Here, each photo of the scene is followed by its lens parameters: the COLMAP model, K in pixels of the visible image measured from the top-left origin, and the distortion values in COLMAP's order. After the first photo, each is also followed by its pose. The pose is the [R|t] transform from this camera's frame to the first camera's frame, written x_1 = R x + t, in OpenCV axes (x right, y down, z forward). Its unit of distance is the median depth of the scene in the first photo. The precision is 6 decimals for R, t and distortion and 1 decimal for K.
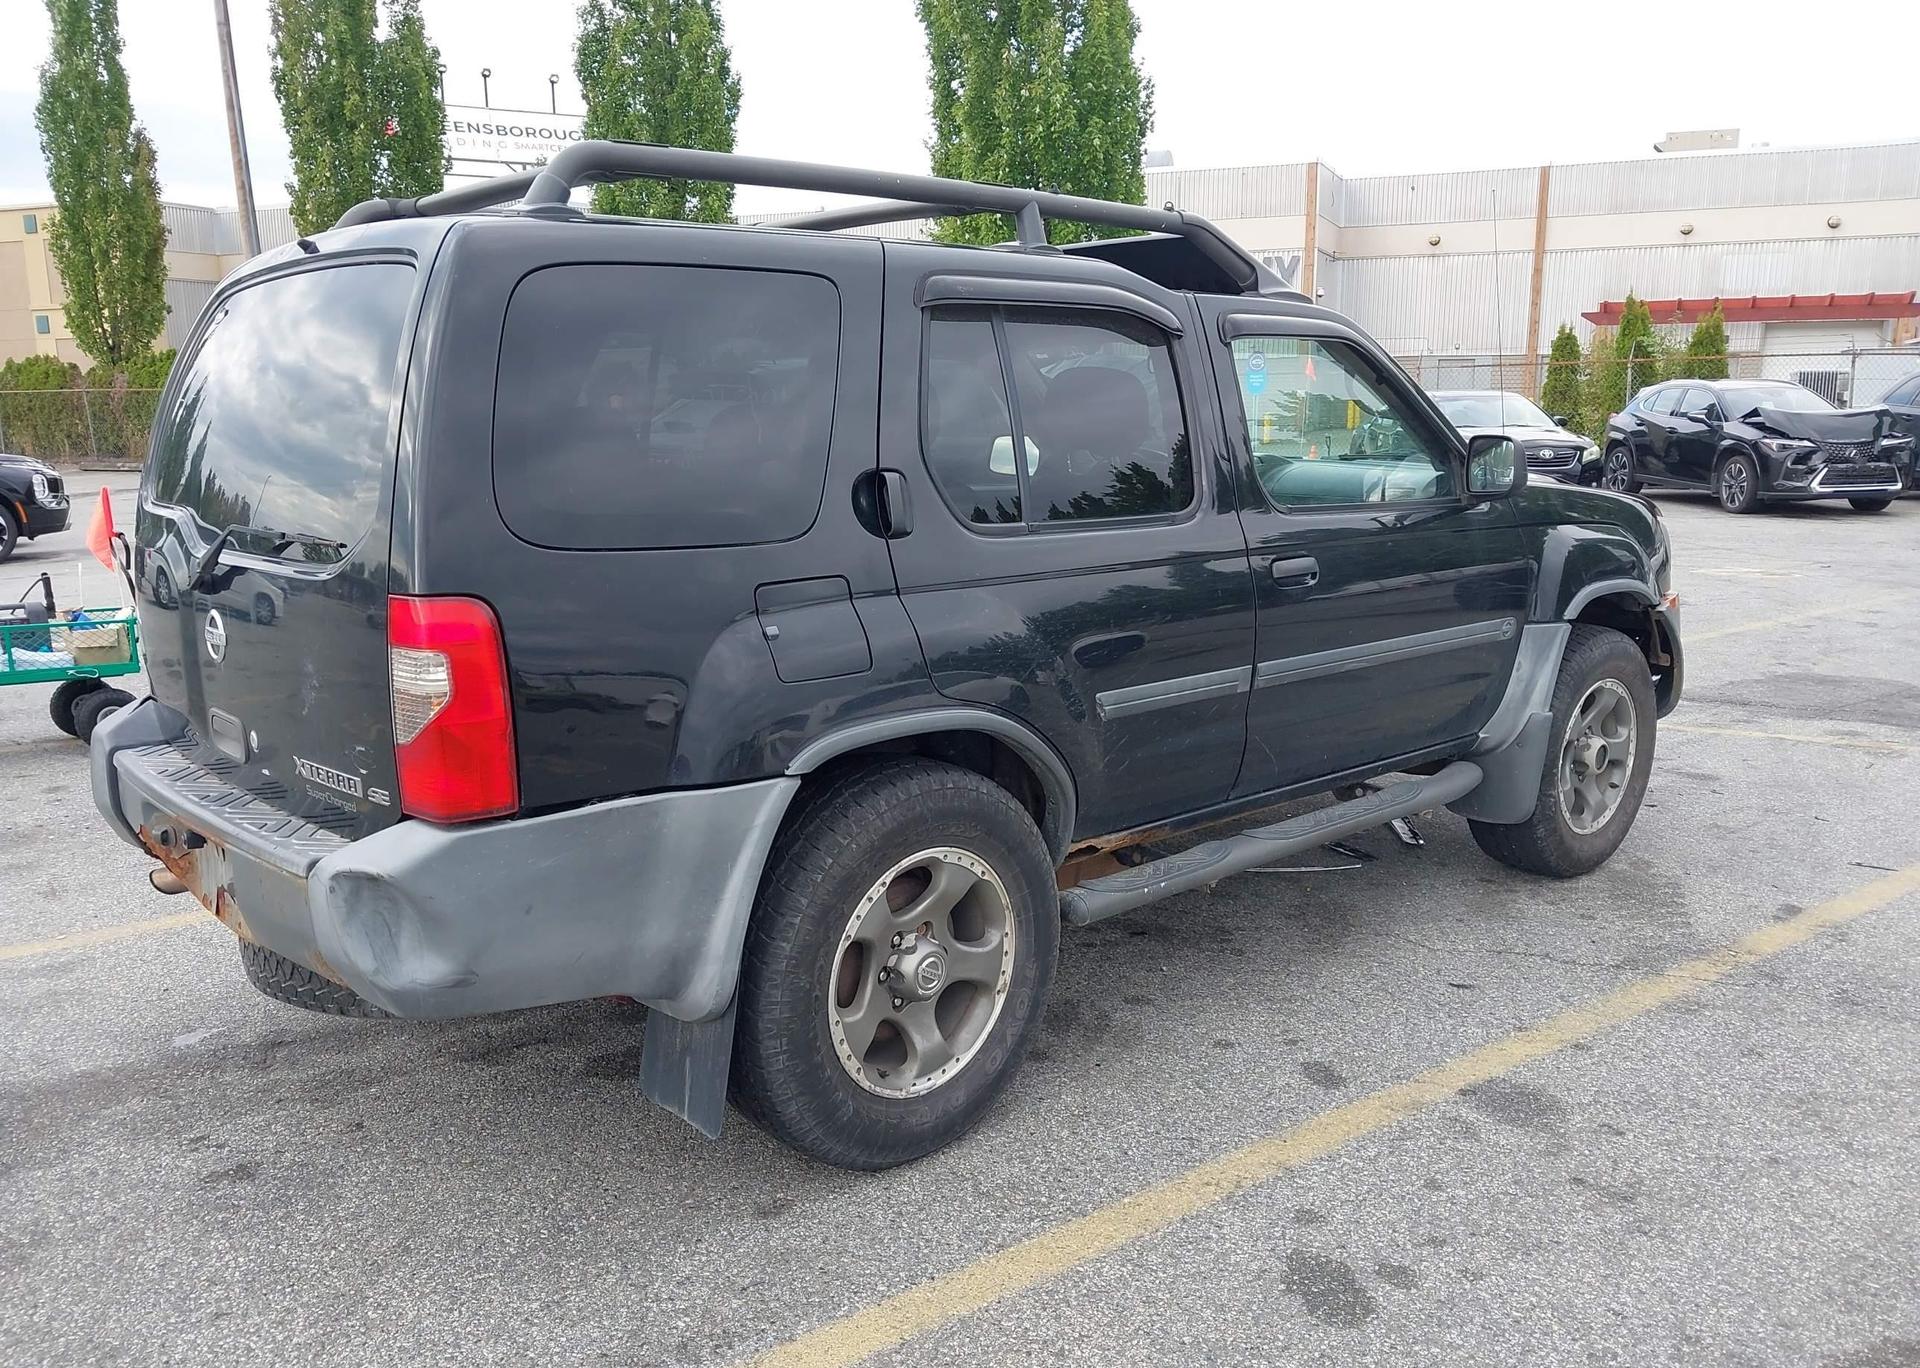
lens RADIAL K [[1531.3, 0, 952.9], [0, 1531.3, 682.8], [0, 0, 1]] dist [0.021922, -0.001890]
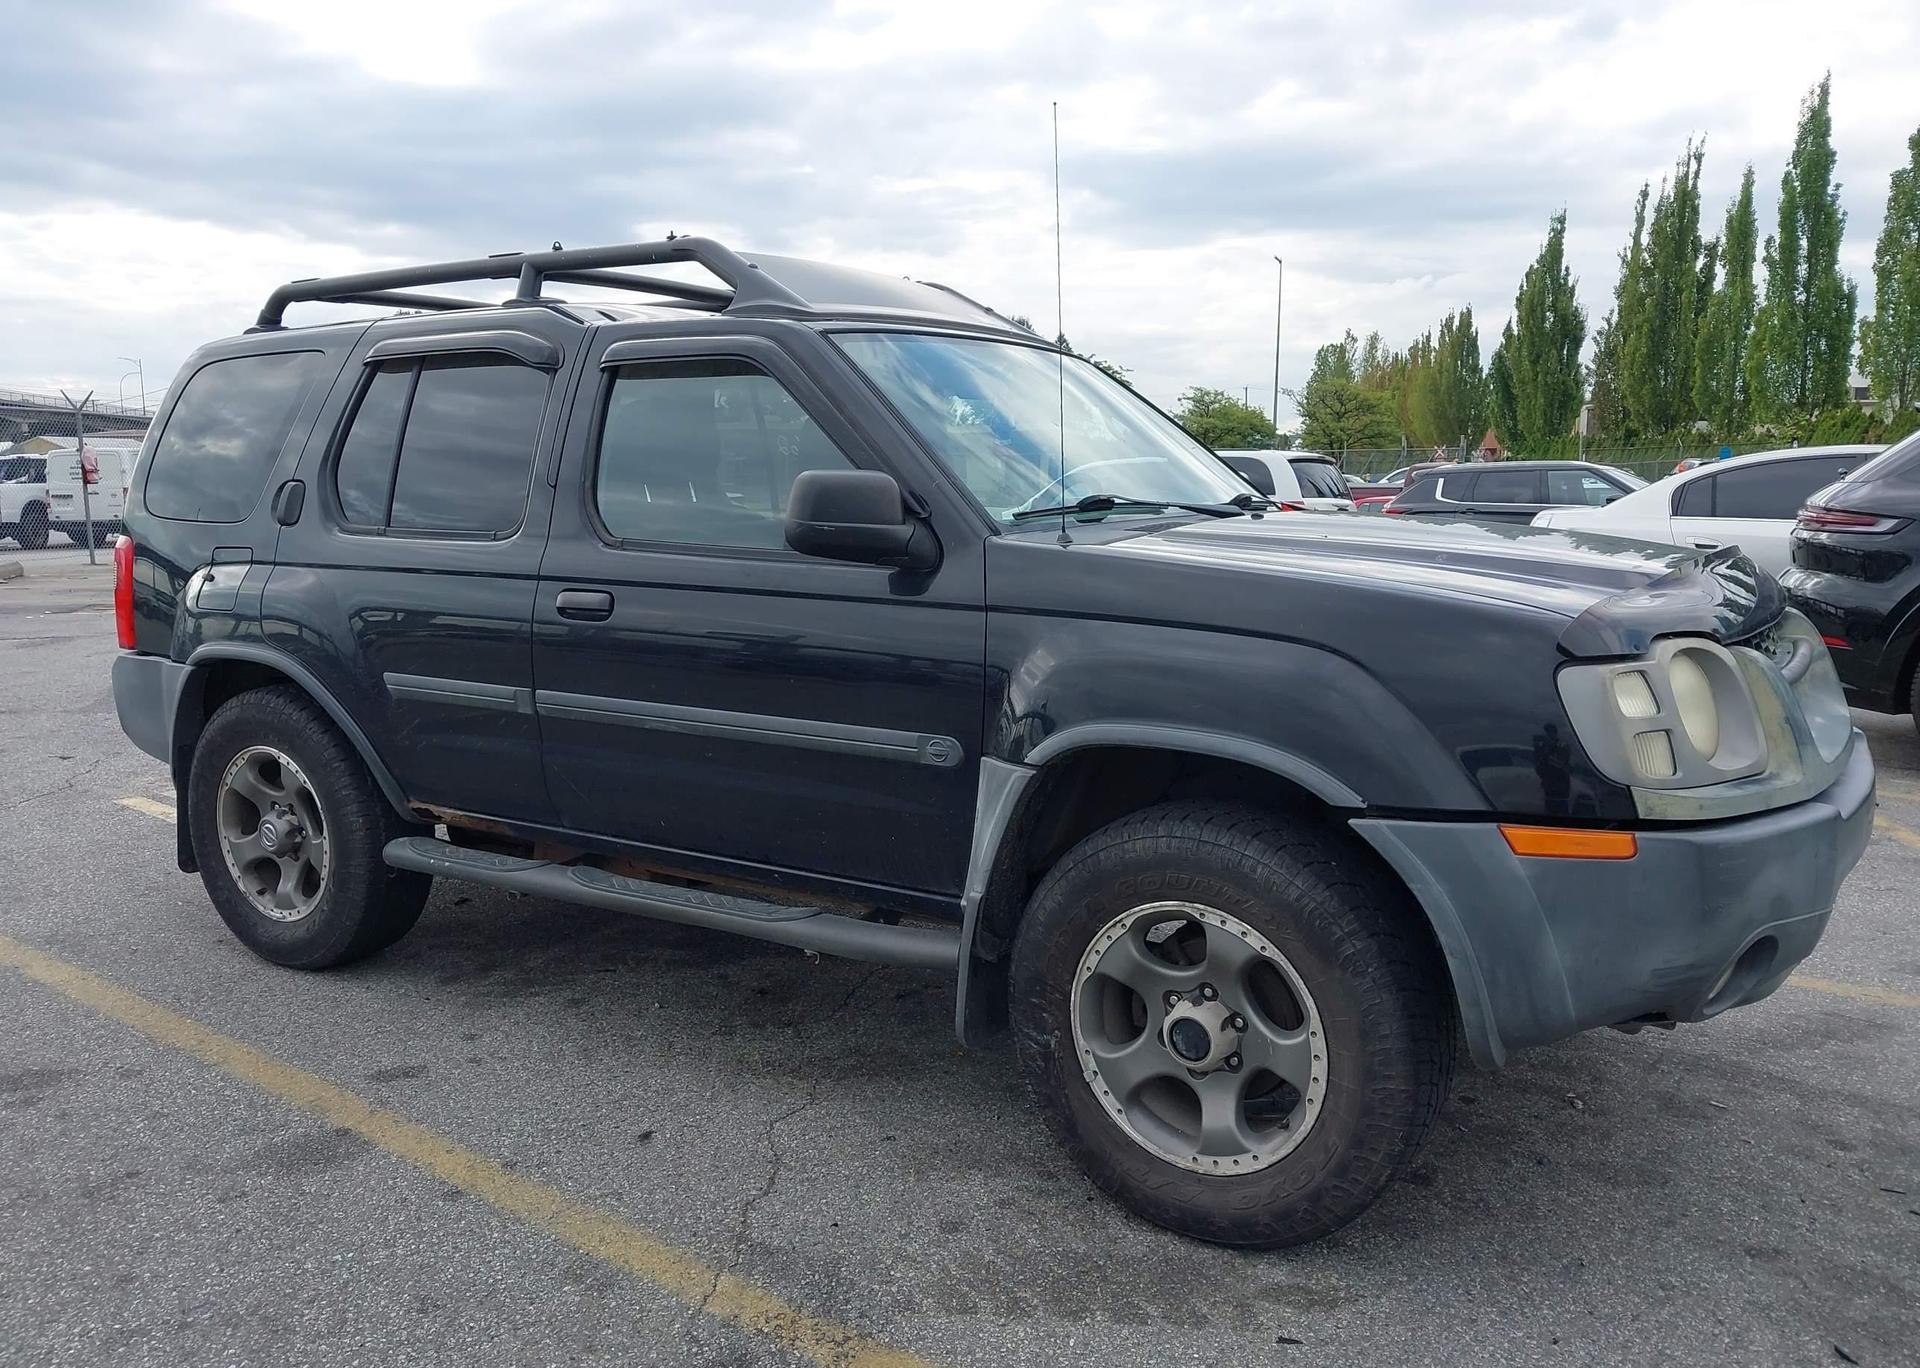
lens RADIAL K [[1551.0, 0, 960.0], [0, 1551.0, 684.0], [0, 0, 1]] dist [0.007719, -0.010486]
pose [[0.241198, 0.134910, -0.961053, 1.152205], [-0.170411, 0.980791, 0.094912, -0.148145], [0.955397, 0.140881, 0.259555, 0.931816]]
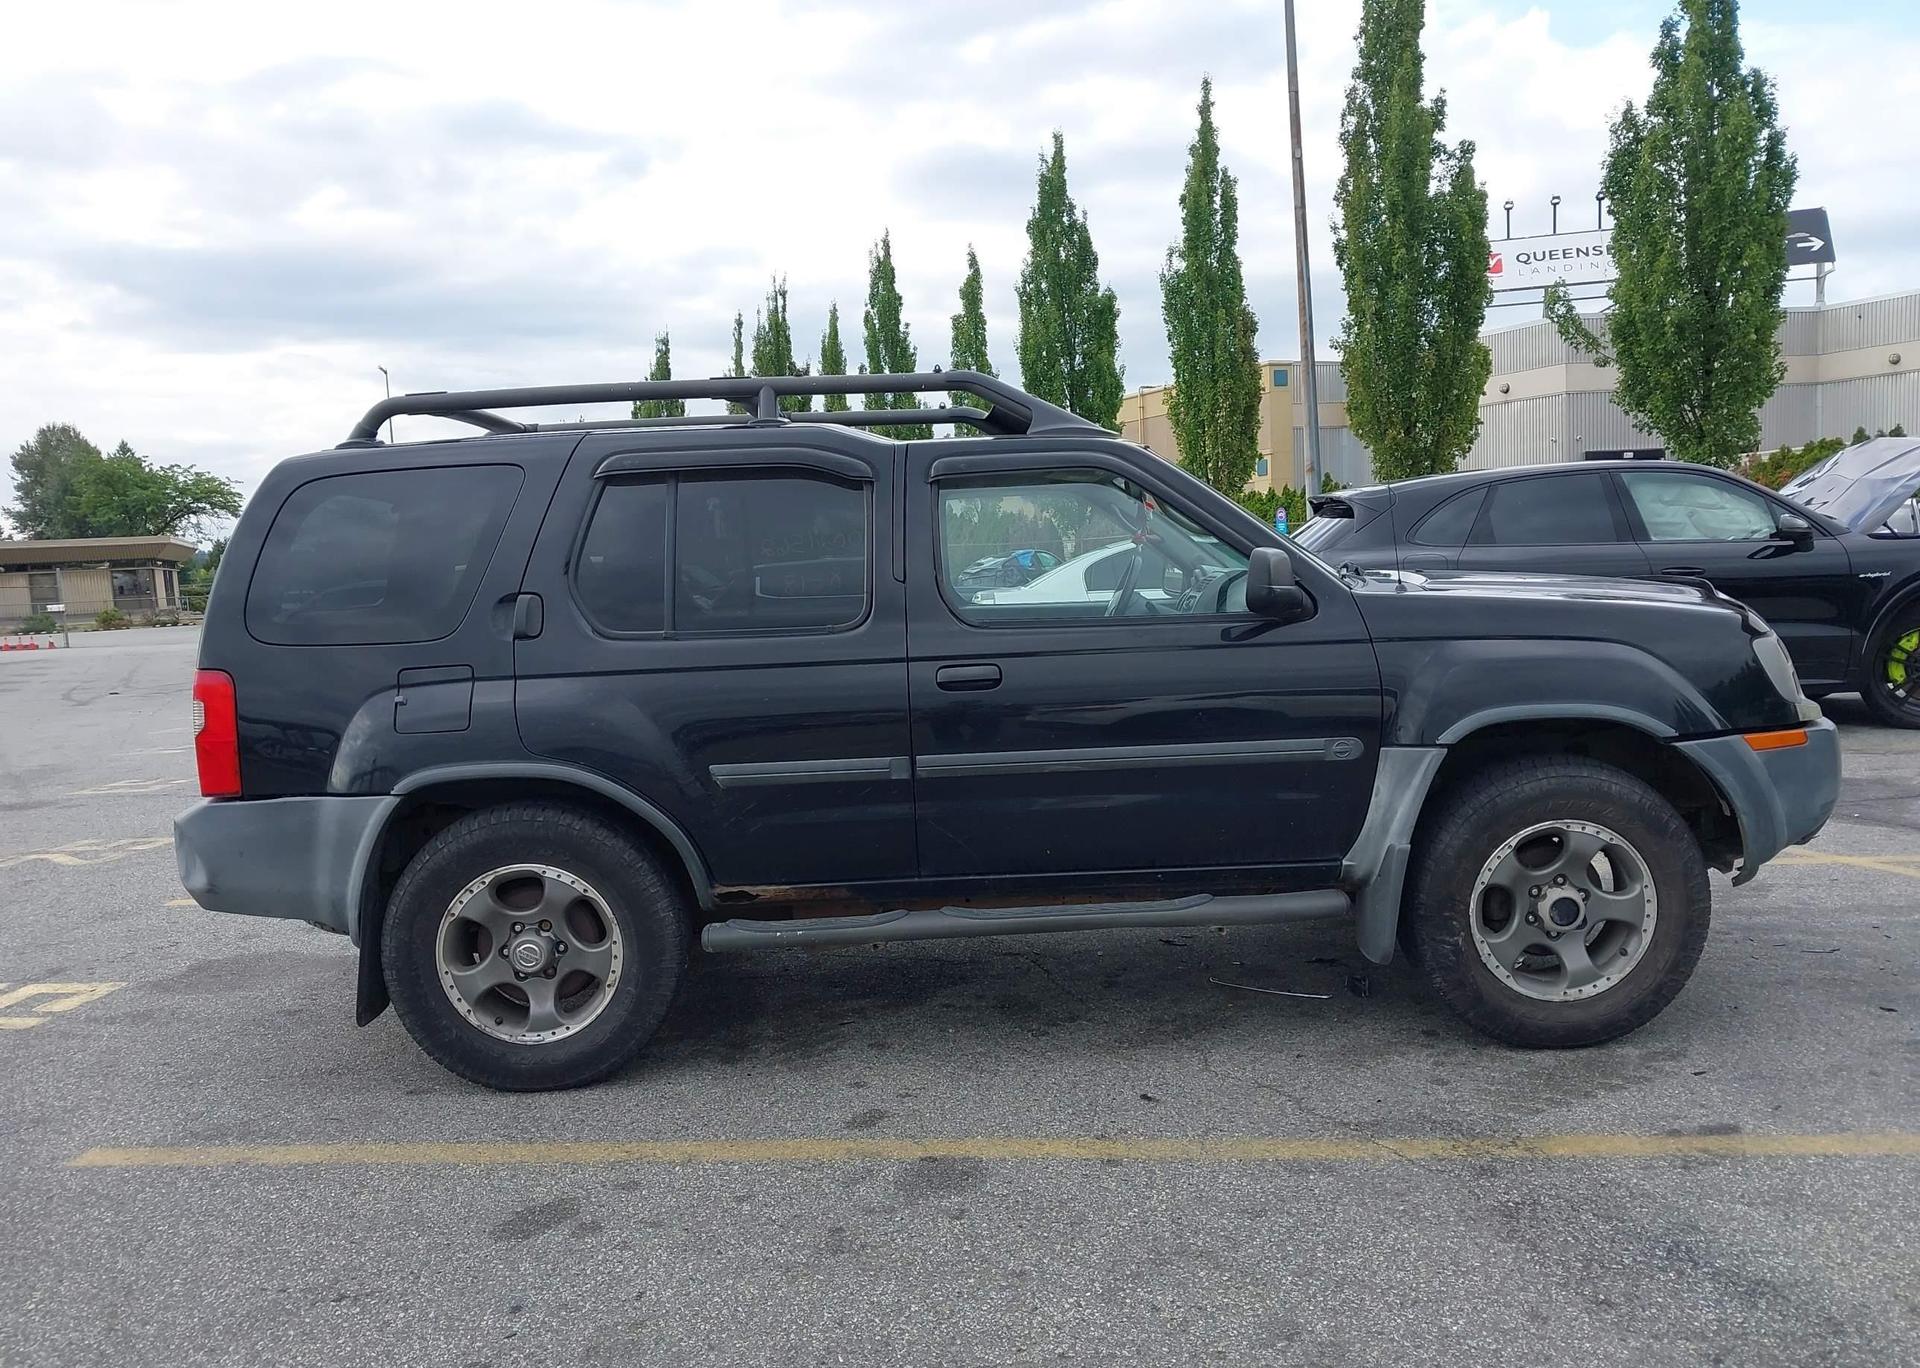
lens RADIAL K [[1580.3, 0, 977.8], [0, 1580.3, 655.0], [0, 0, 1]] dist [-0.000529, -0.003987]
pose [[0.741678, 0.010910, -0.670667, 0.949433], [-0.076961, 0.994649, -0.068929, -0.009835], [0.666326, 0.102739, 0.738549, 0.143527]]
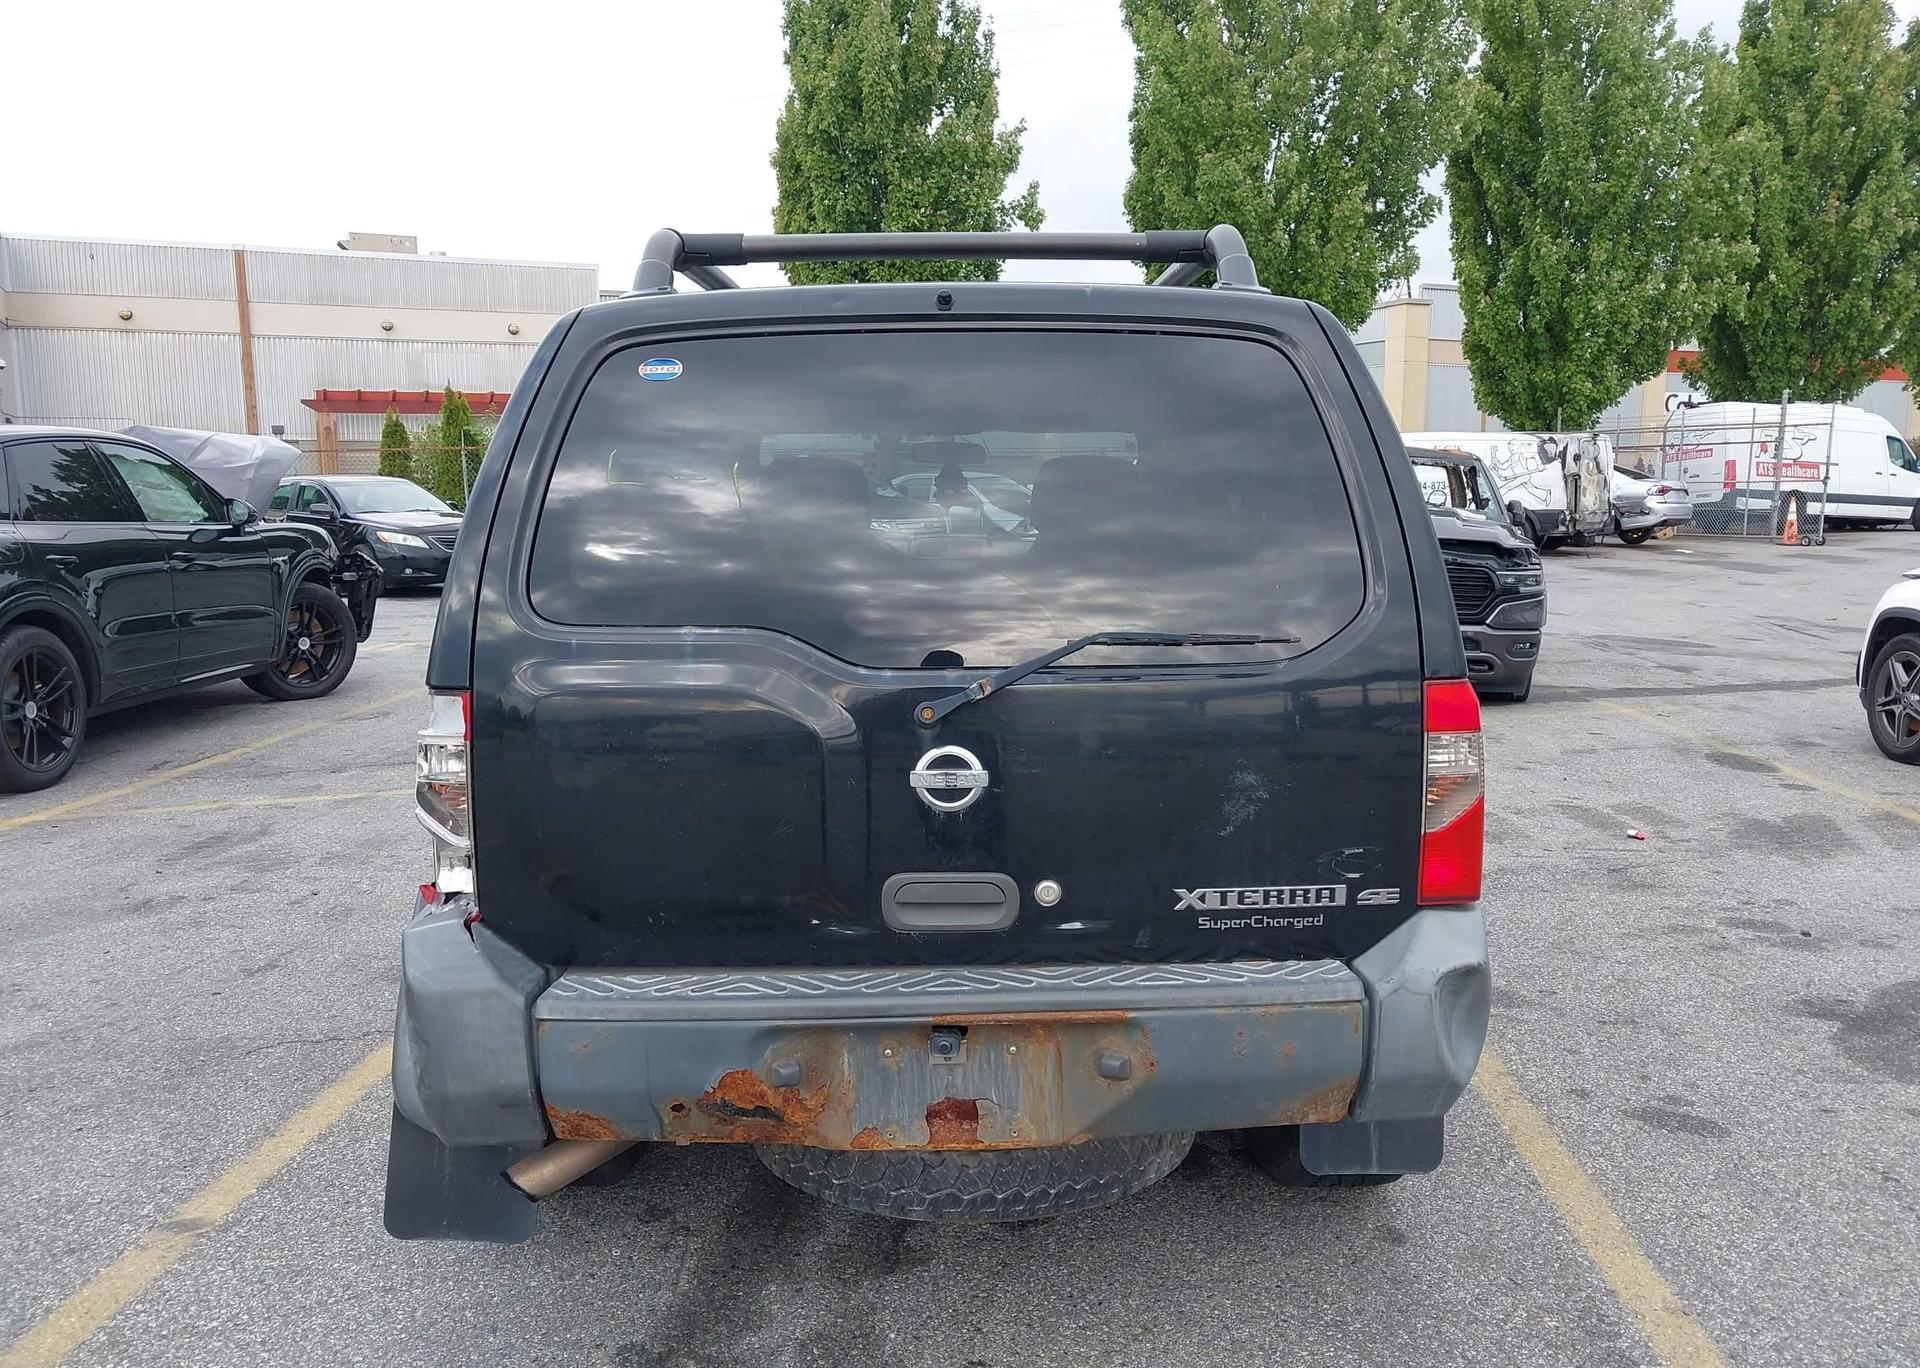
lens RADIAL K [[1551.0, 0, 960.0], [0, 1551.0, 684.0], [0, 0, 1]] dist [0.007719, -0.010486]
pose [[0.659773, -0.094630, 0.745483, -0.788182], [0.136502, 0.990627, 0.004940, -0.055396], [-0.738964, 0.098501, 0.666506, 0.355256]]
